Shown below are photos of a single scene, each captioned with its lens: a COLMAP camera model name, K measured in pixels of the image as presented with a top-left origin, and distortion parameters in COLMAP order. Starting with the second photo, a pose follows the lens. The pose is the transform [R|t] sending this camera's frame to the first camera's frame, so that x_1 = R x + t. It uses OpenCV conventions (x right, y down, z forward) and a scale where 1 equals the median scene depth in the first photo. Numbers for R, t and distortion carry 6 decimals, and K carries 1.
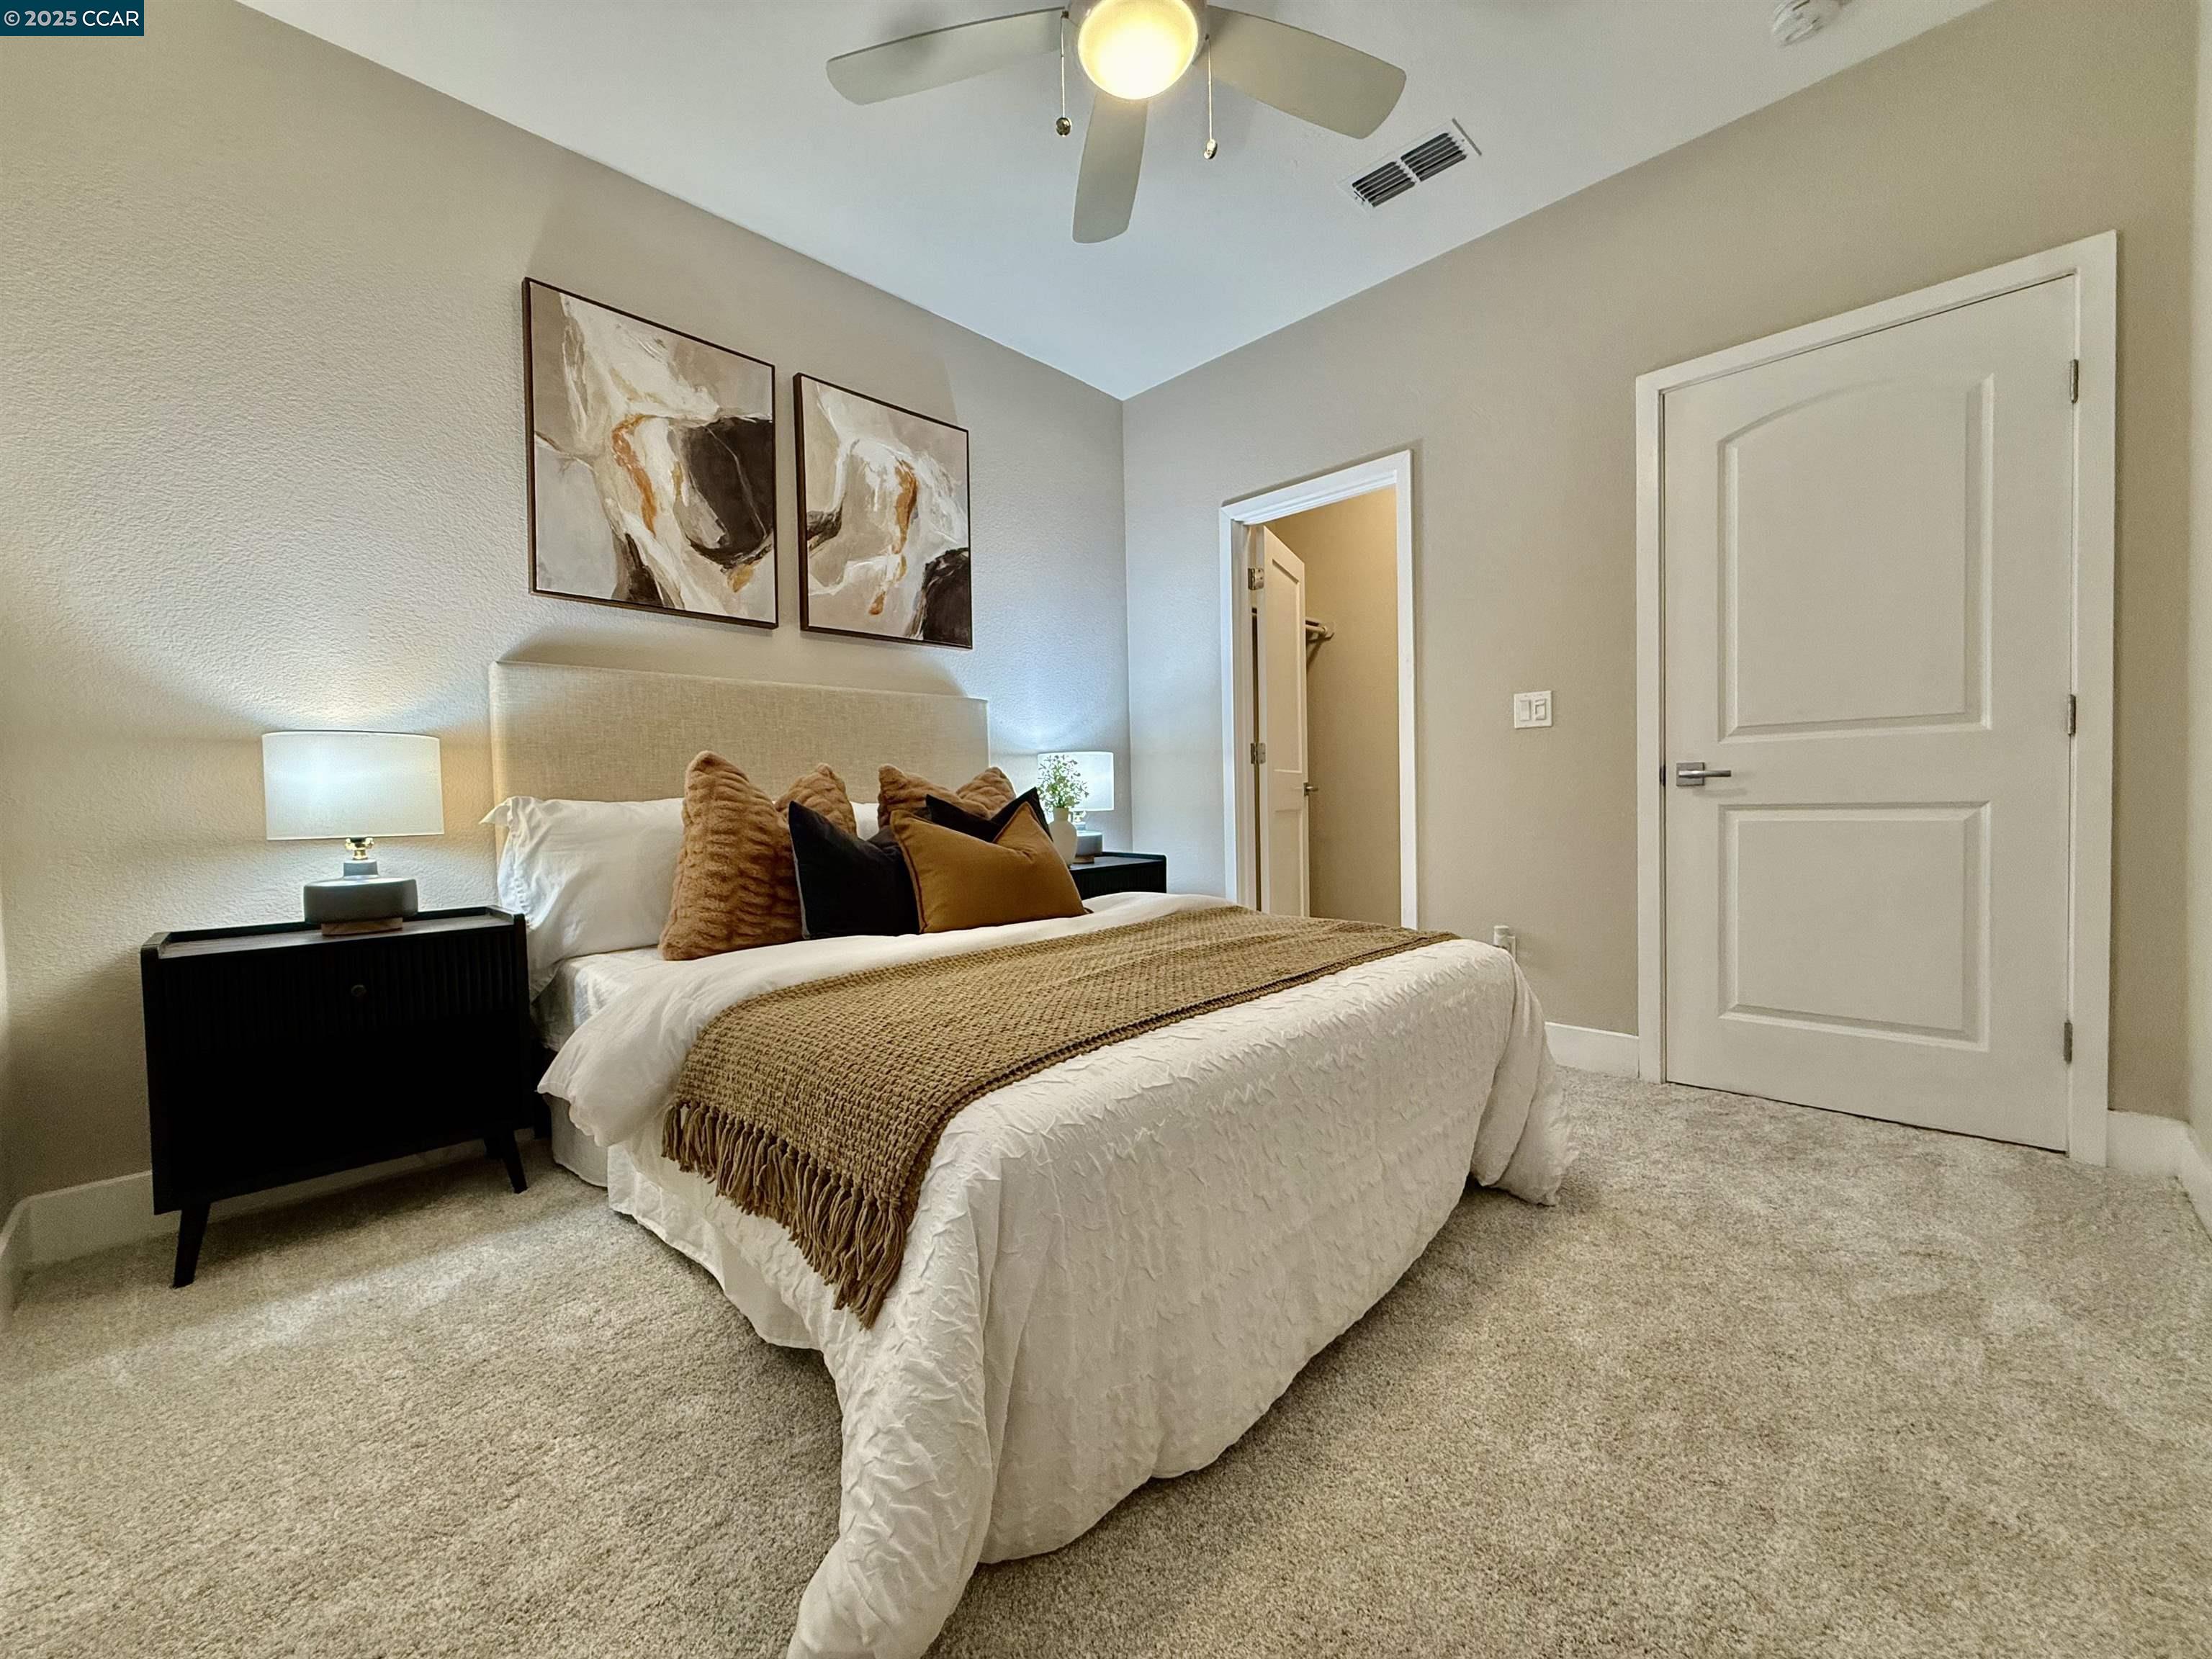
lens RADIAL K [[882.0, 0, 1101.7], [0, 882.0, 825.5], [0, 0, 1]] dist [-0.001083, 0.000407]
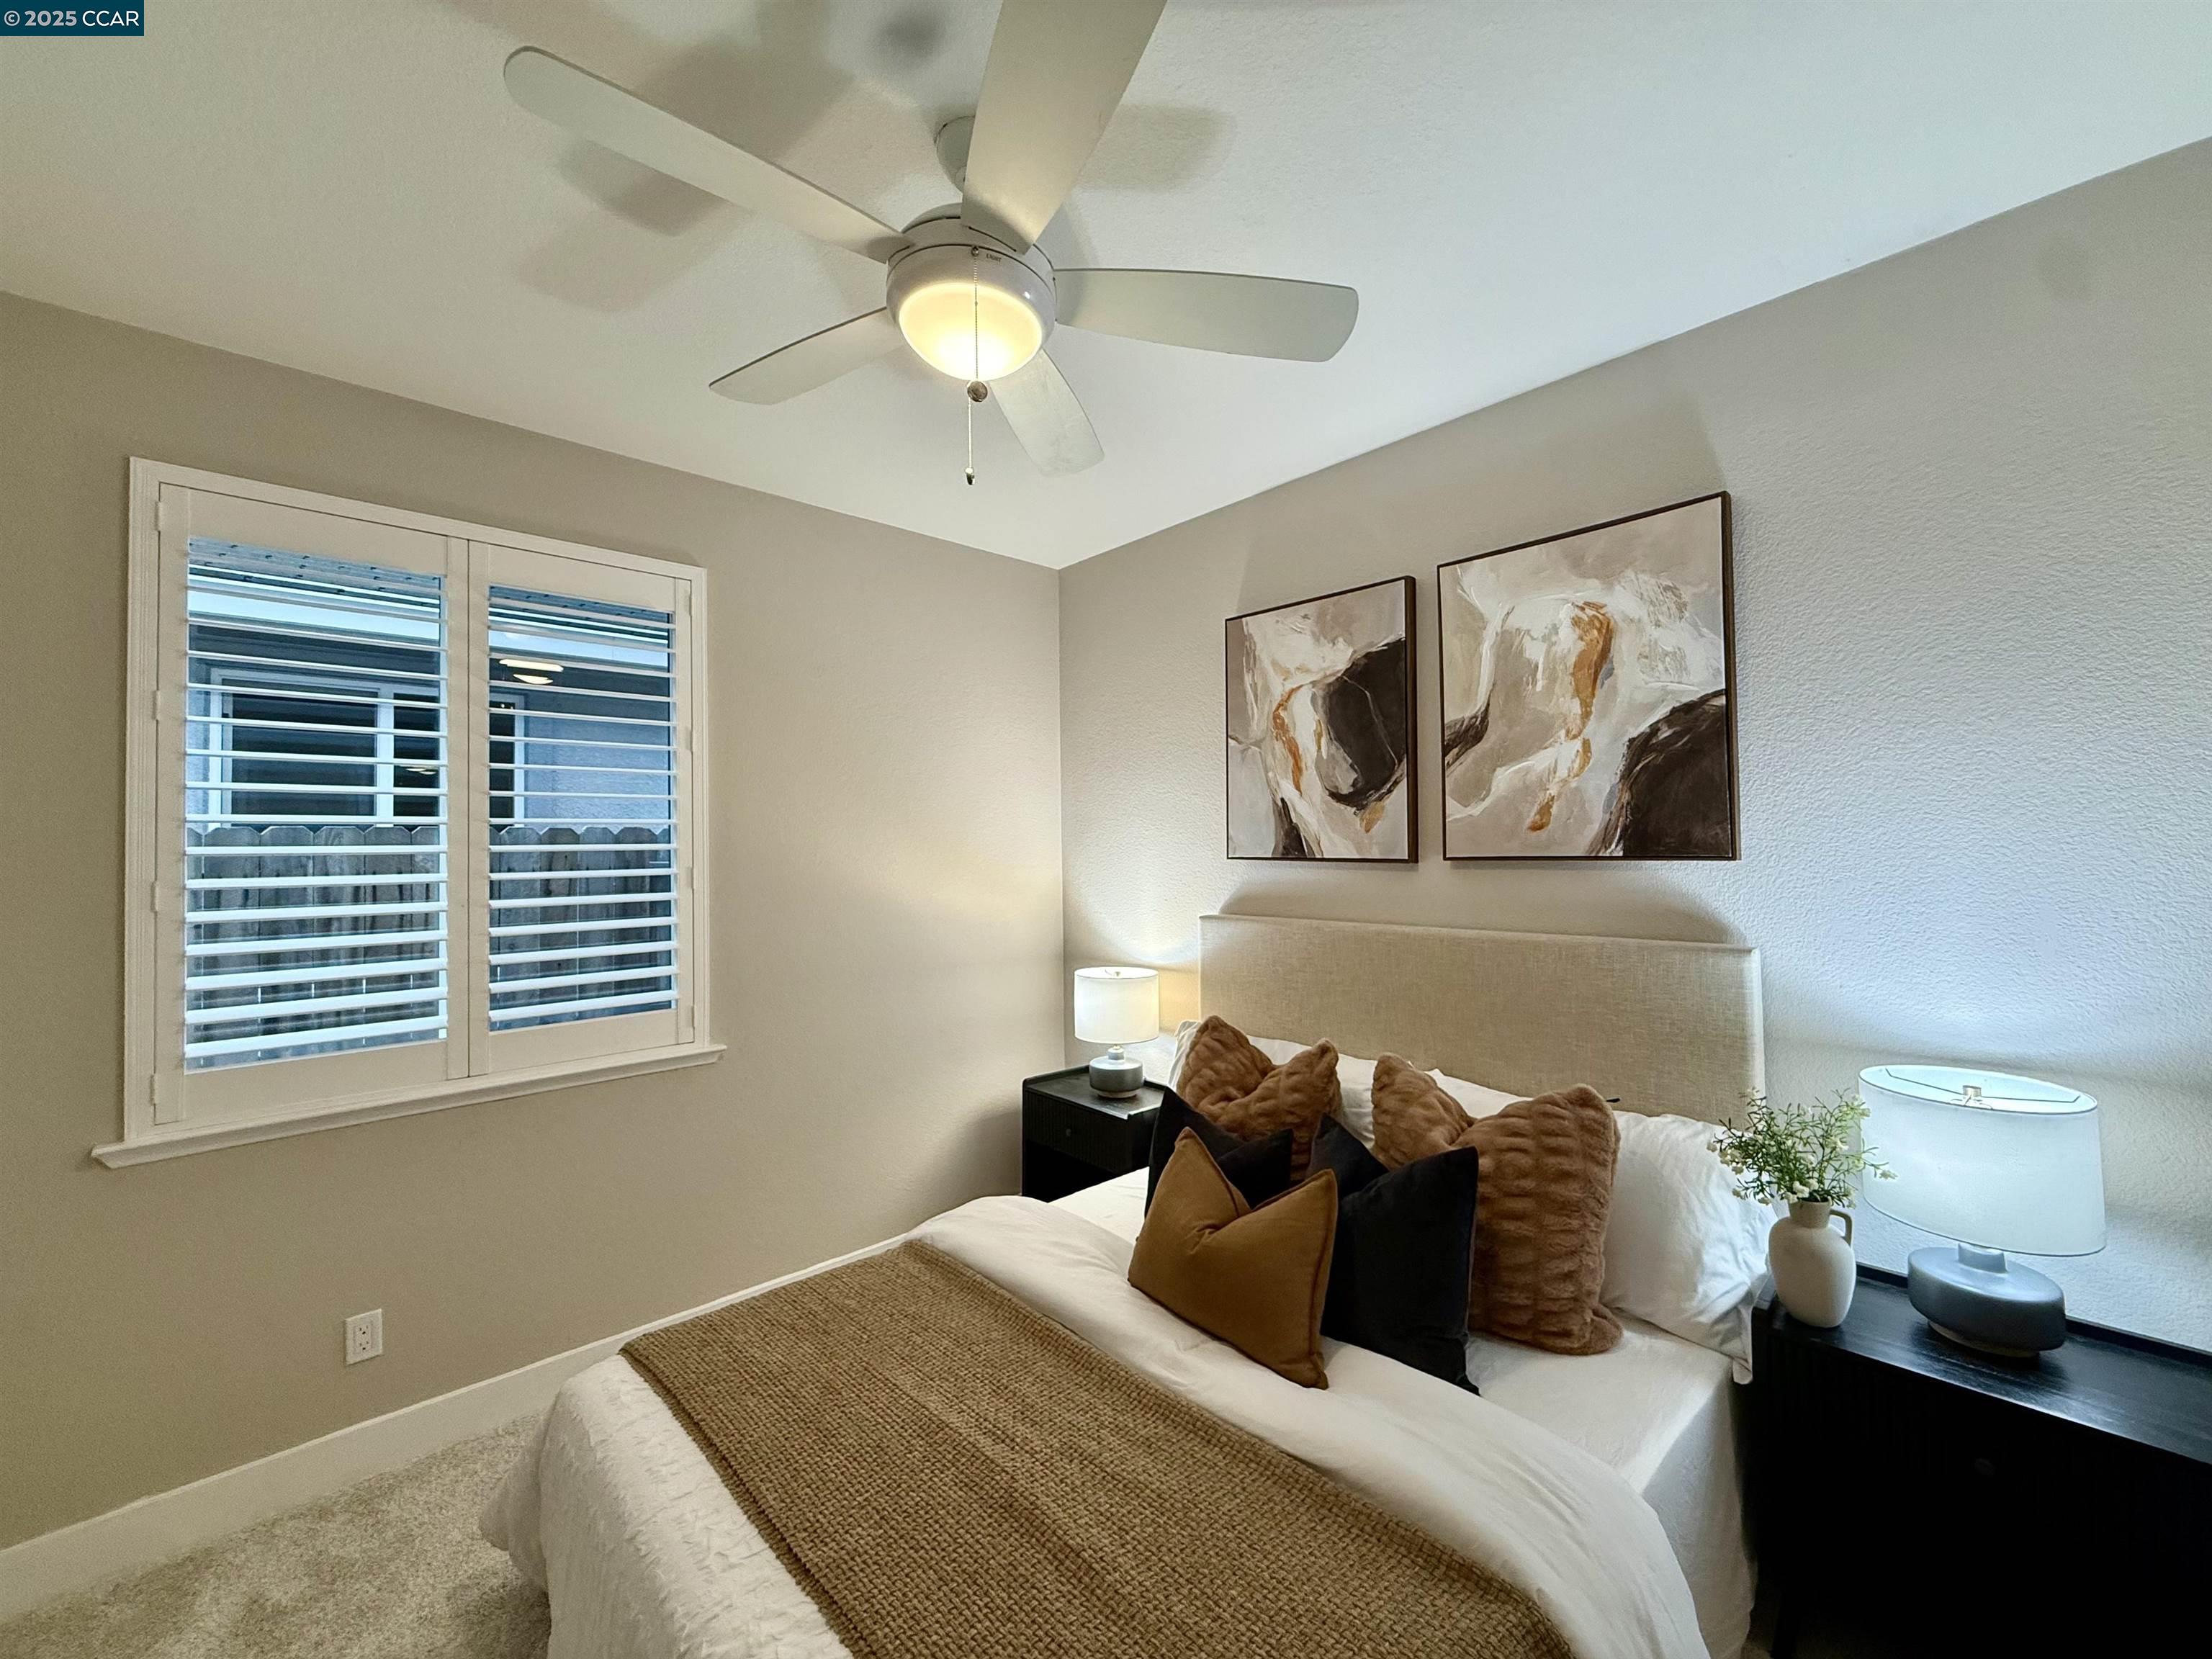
lens RADIAL K [[882.0, 0, 1101.7], [0, 882.0, 825.5], [0, 0, 1]] dist [-0.001083, 0.000407]
pose [[-0.052904, -0.000114, -0.998600, 0.529803], [-0.014107, 0.999900, 0.000633, -0.251787], [0.998500, 0.014121, -0.052901, 0.711457]]
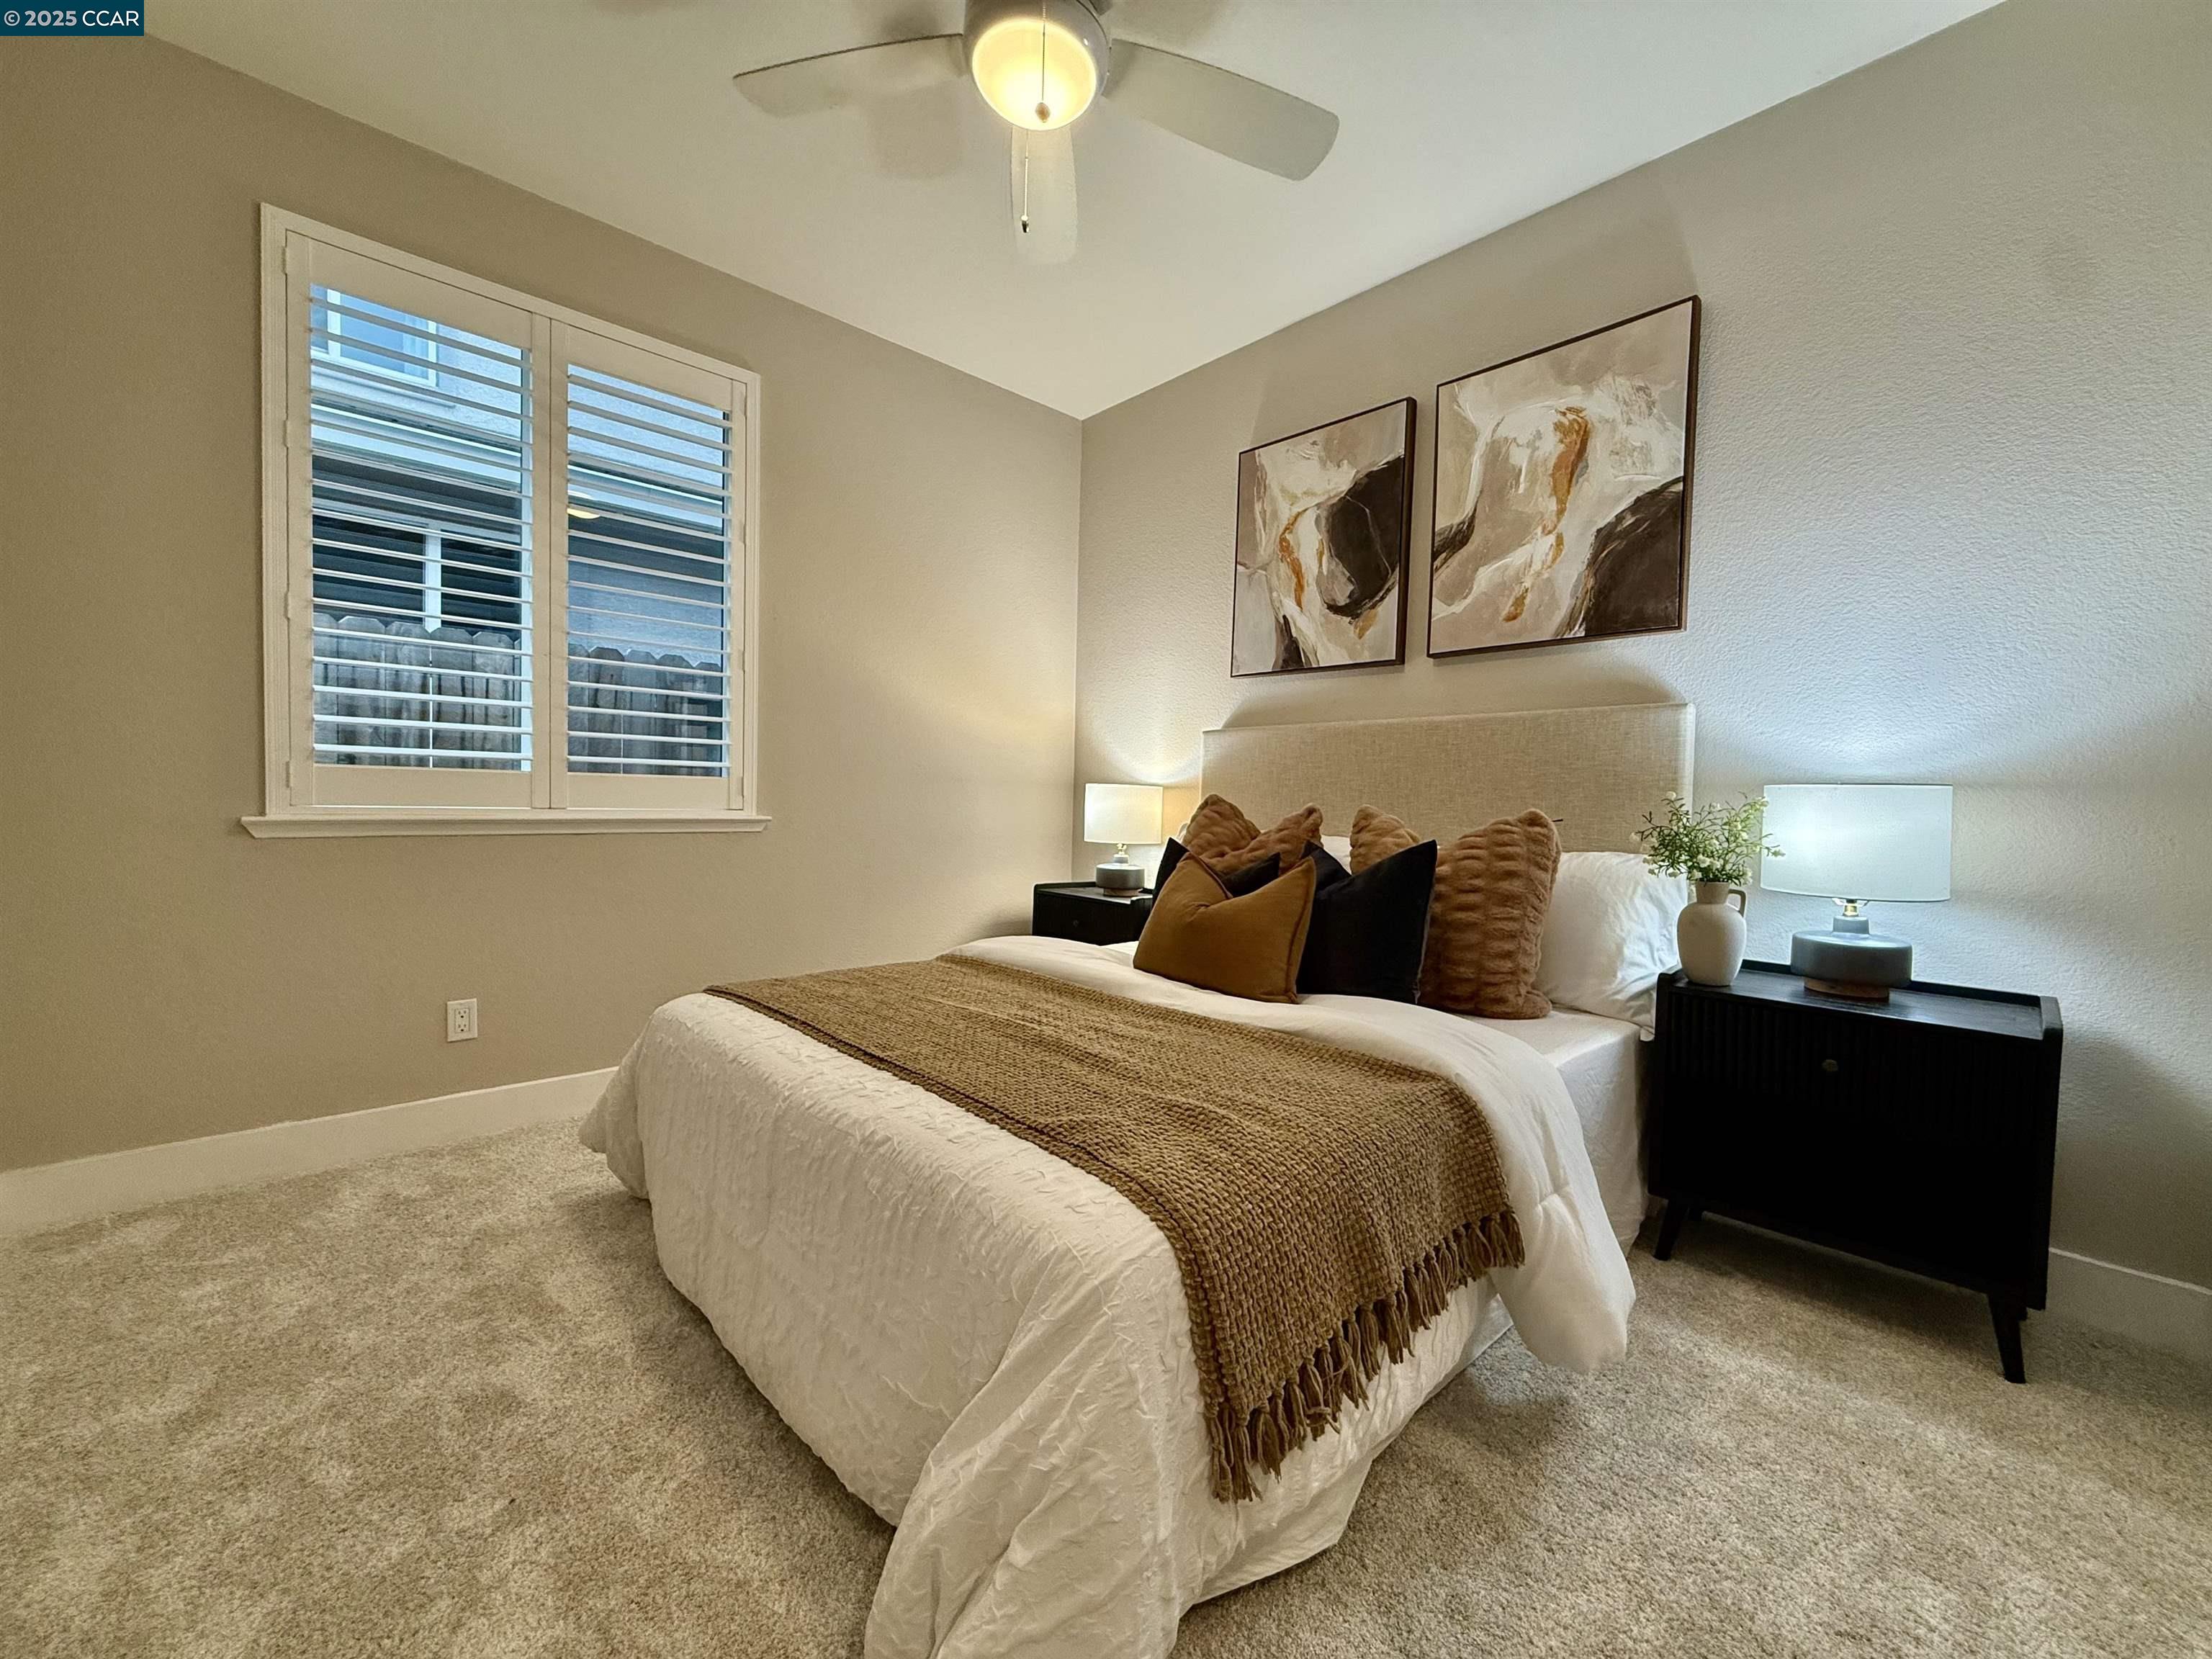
lens RADIAL K [[882.0, 0, 1101.7], [0, 882.0, 825.5], [0, 0, 1]] dist [-0.001083, 0.000407]
pose [[-0.051222, 0.051587, -0.997354, 0.629447], [-0.052022, 0.997171, 0.054249, -0.076619], [0.997331, 0.054664, -0.048394, 0.704775]]
